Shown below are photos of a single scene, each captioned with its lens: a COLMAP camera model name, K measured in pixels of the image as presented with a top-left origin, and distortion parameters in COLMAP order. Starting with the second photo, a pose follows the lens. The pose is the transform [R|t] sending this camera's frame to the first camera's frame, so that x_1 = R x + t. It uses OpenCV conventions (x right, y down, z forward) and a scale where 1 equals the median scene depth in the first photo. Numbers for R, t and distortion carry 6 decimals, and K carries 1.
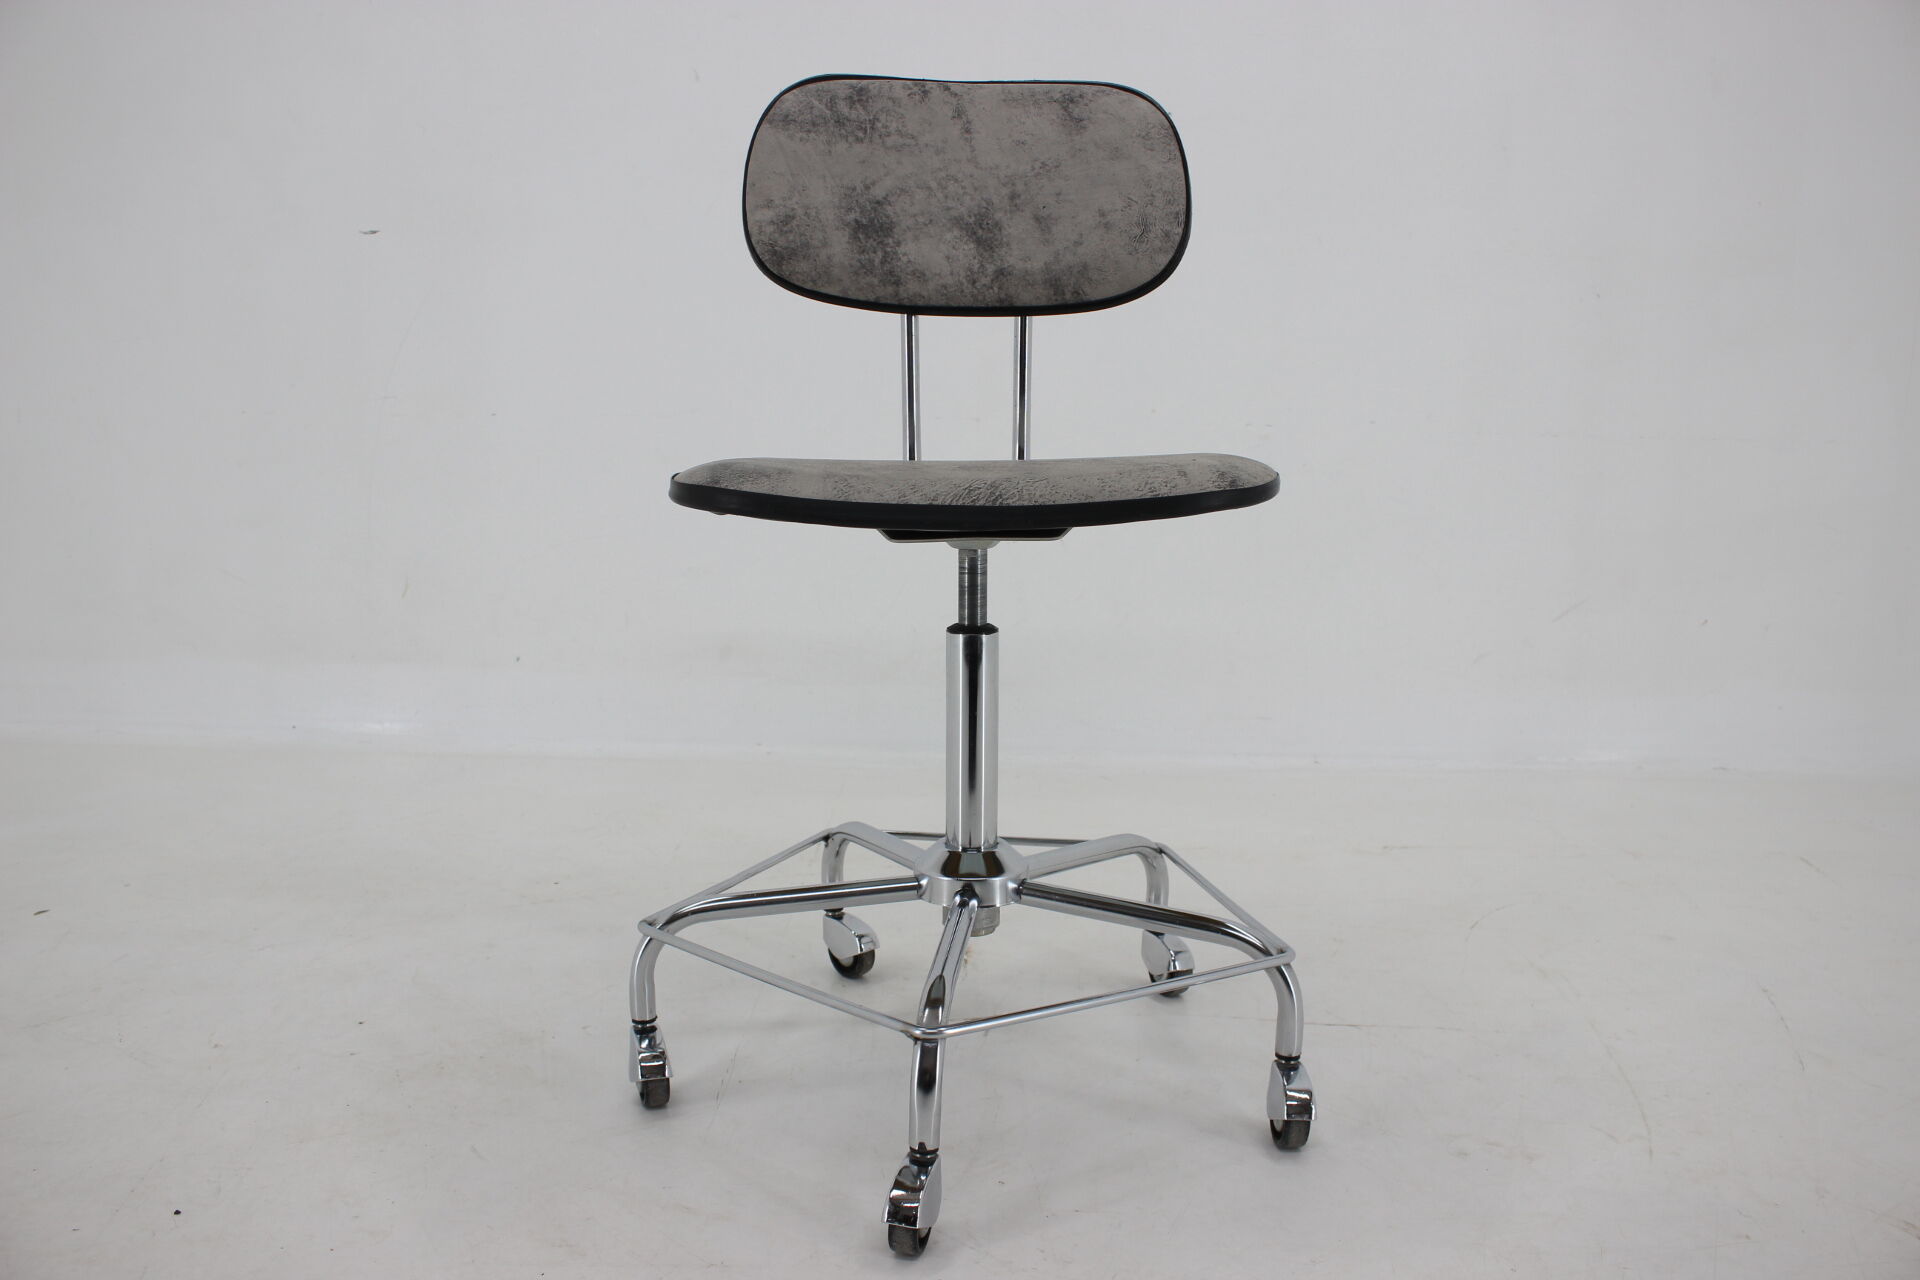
lens RADIAL K [[1599.2, 0, 950.8], [0, 1599.2, 640.6], [0, 0, 1]] dist [-0.150201, 0.112562]
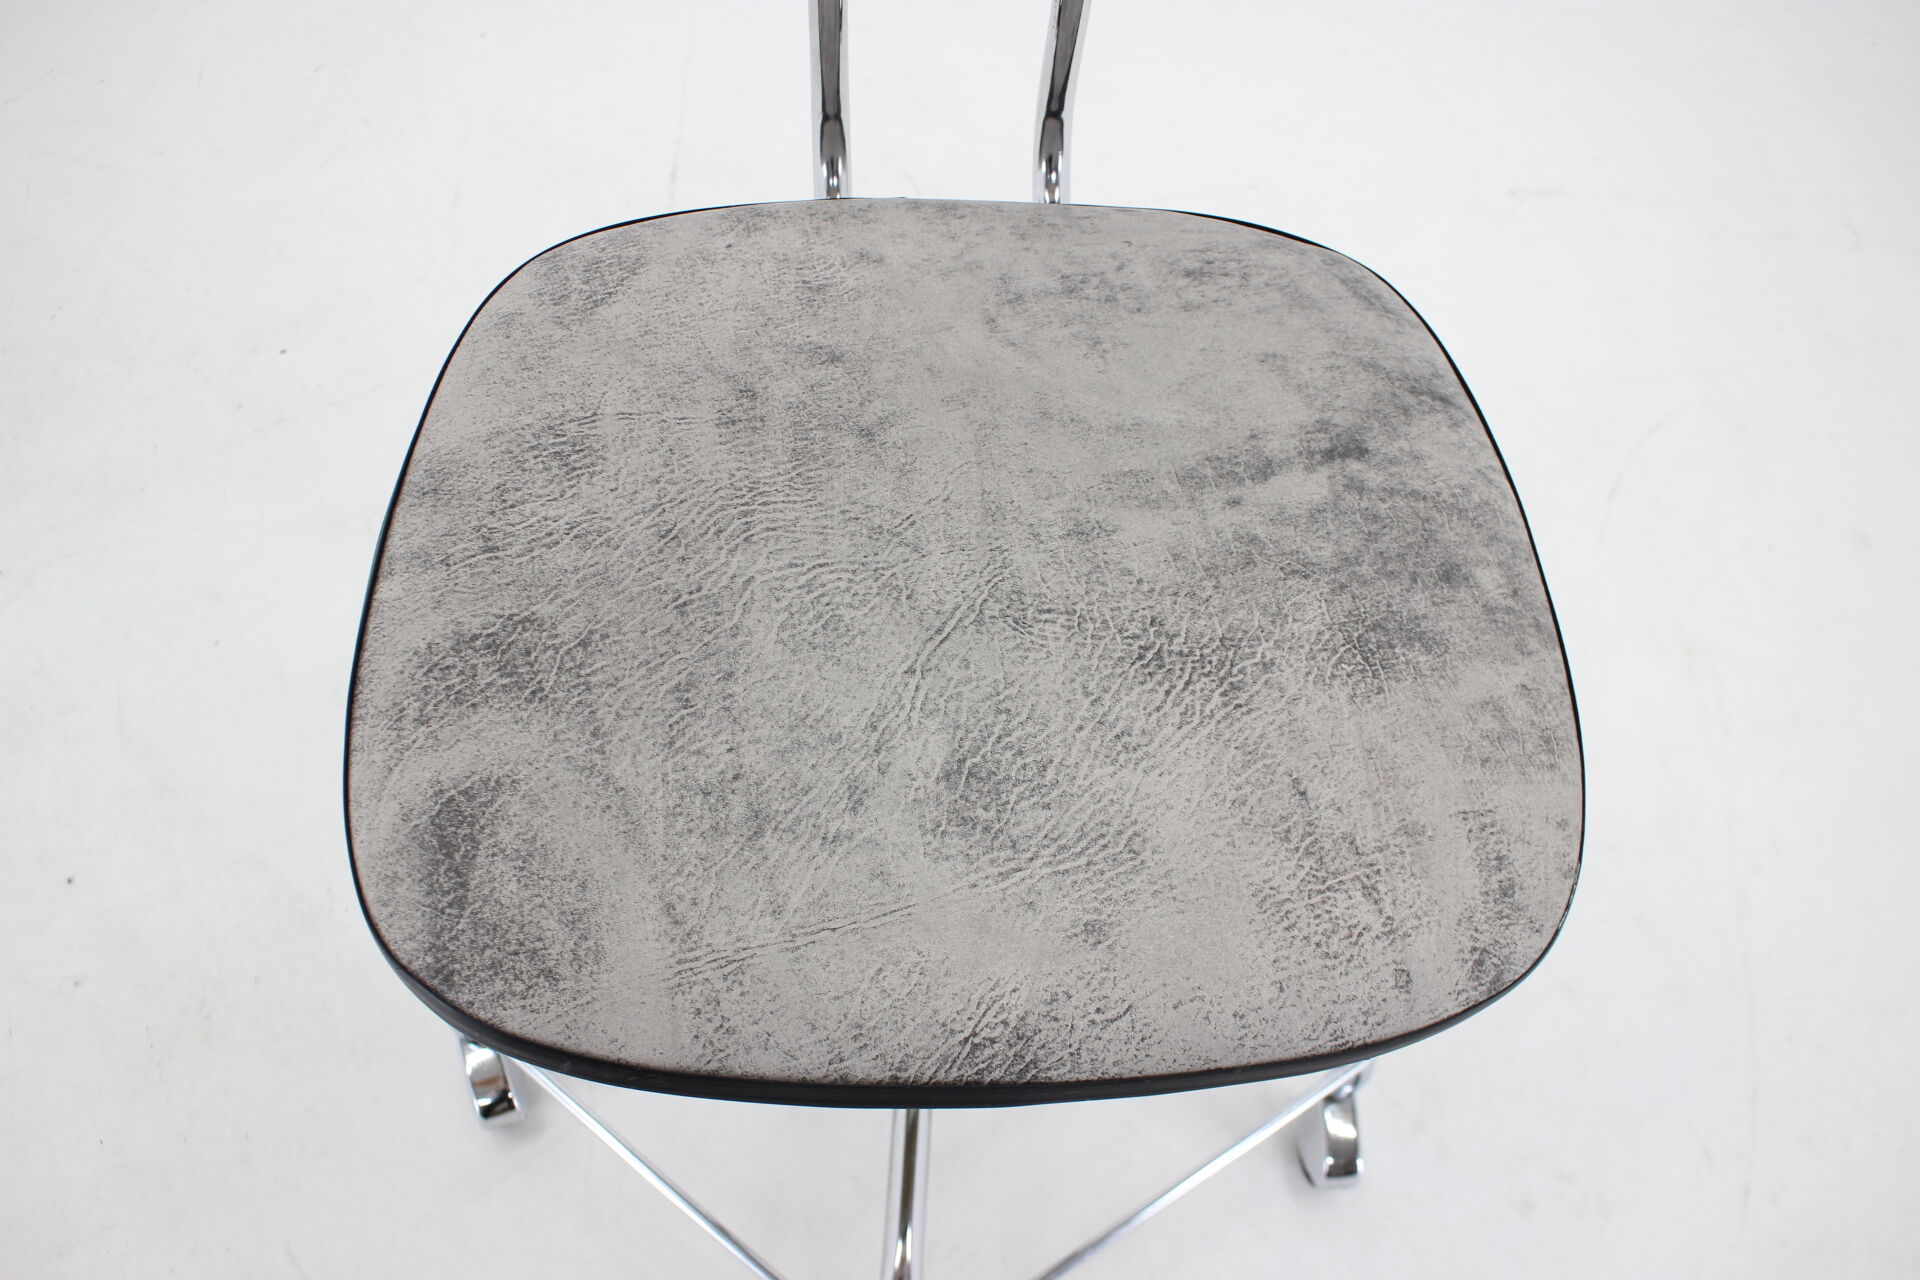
lens RADIAL K [[1683.3, 0, 960.0], [0, 1683.3, 640.0], [0, 0, 1]] dist [-0.149647, 0.122830]
pose [[0.997450, 0.000914, 0.071358, -0.021880], [-0.057290, 0.606467, 0.793042, -0.435680], [-0.042551, -0.795108, 0.604973, 0.595790]]
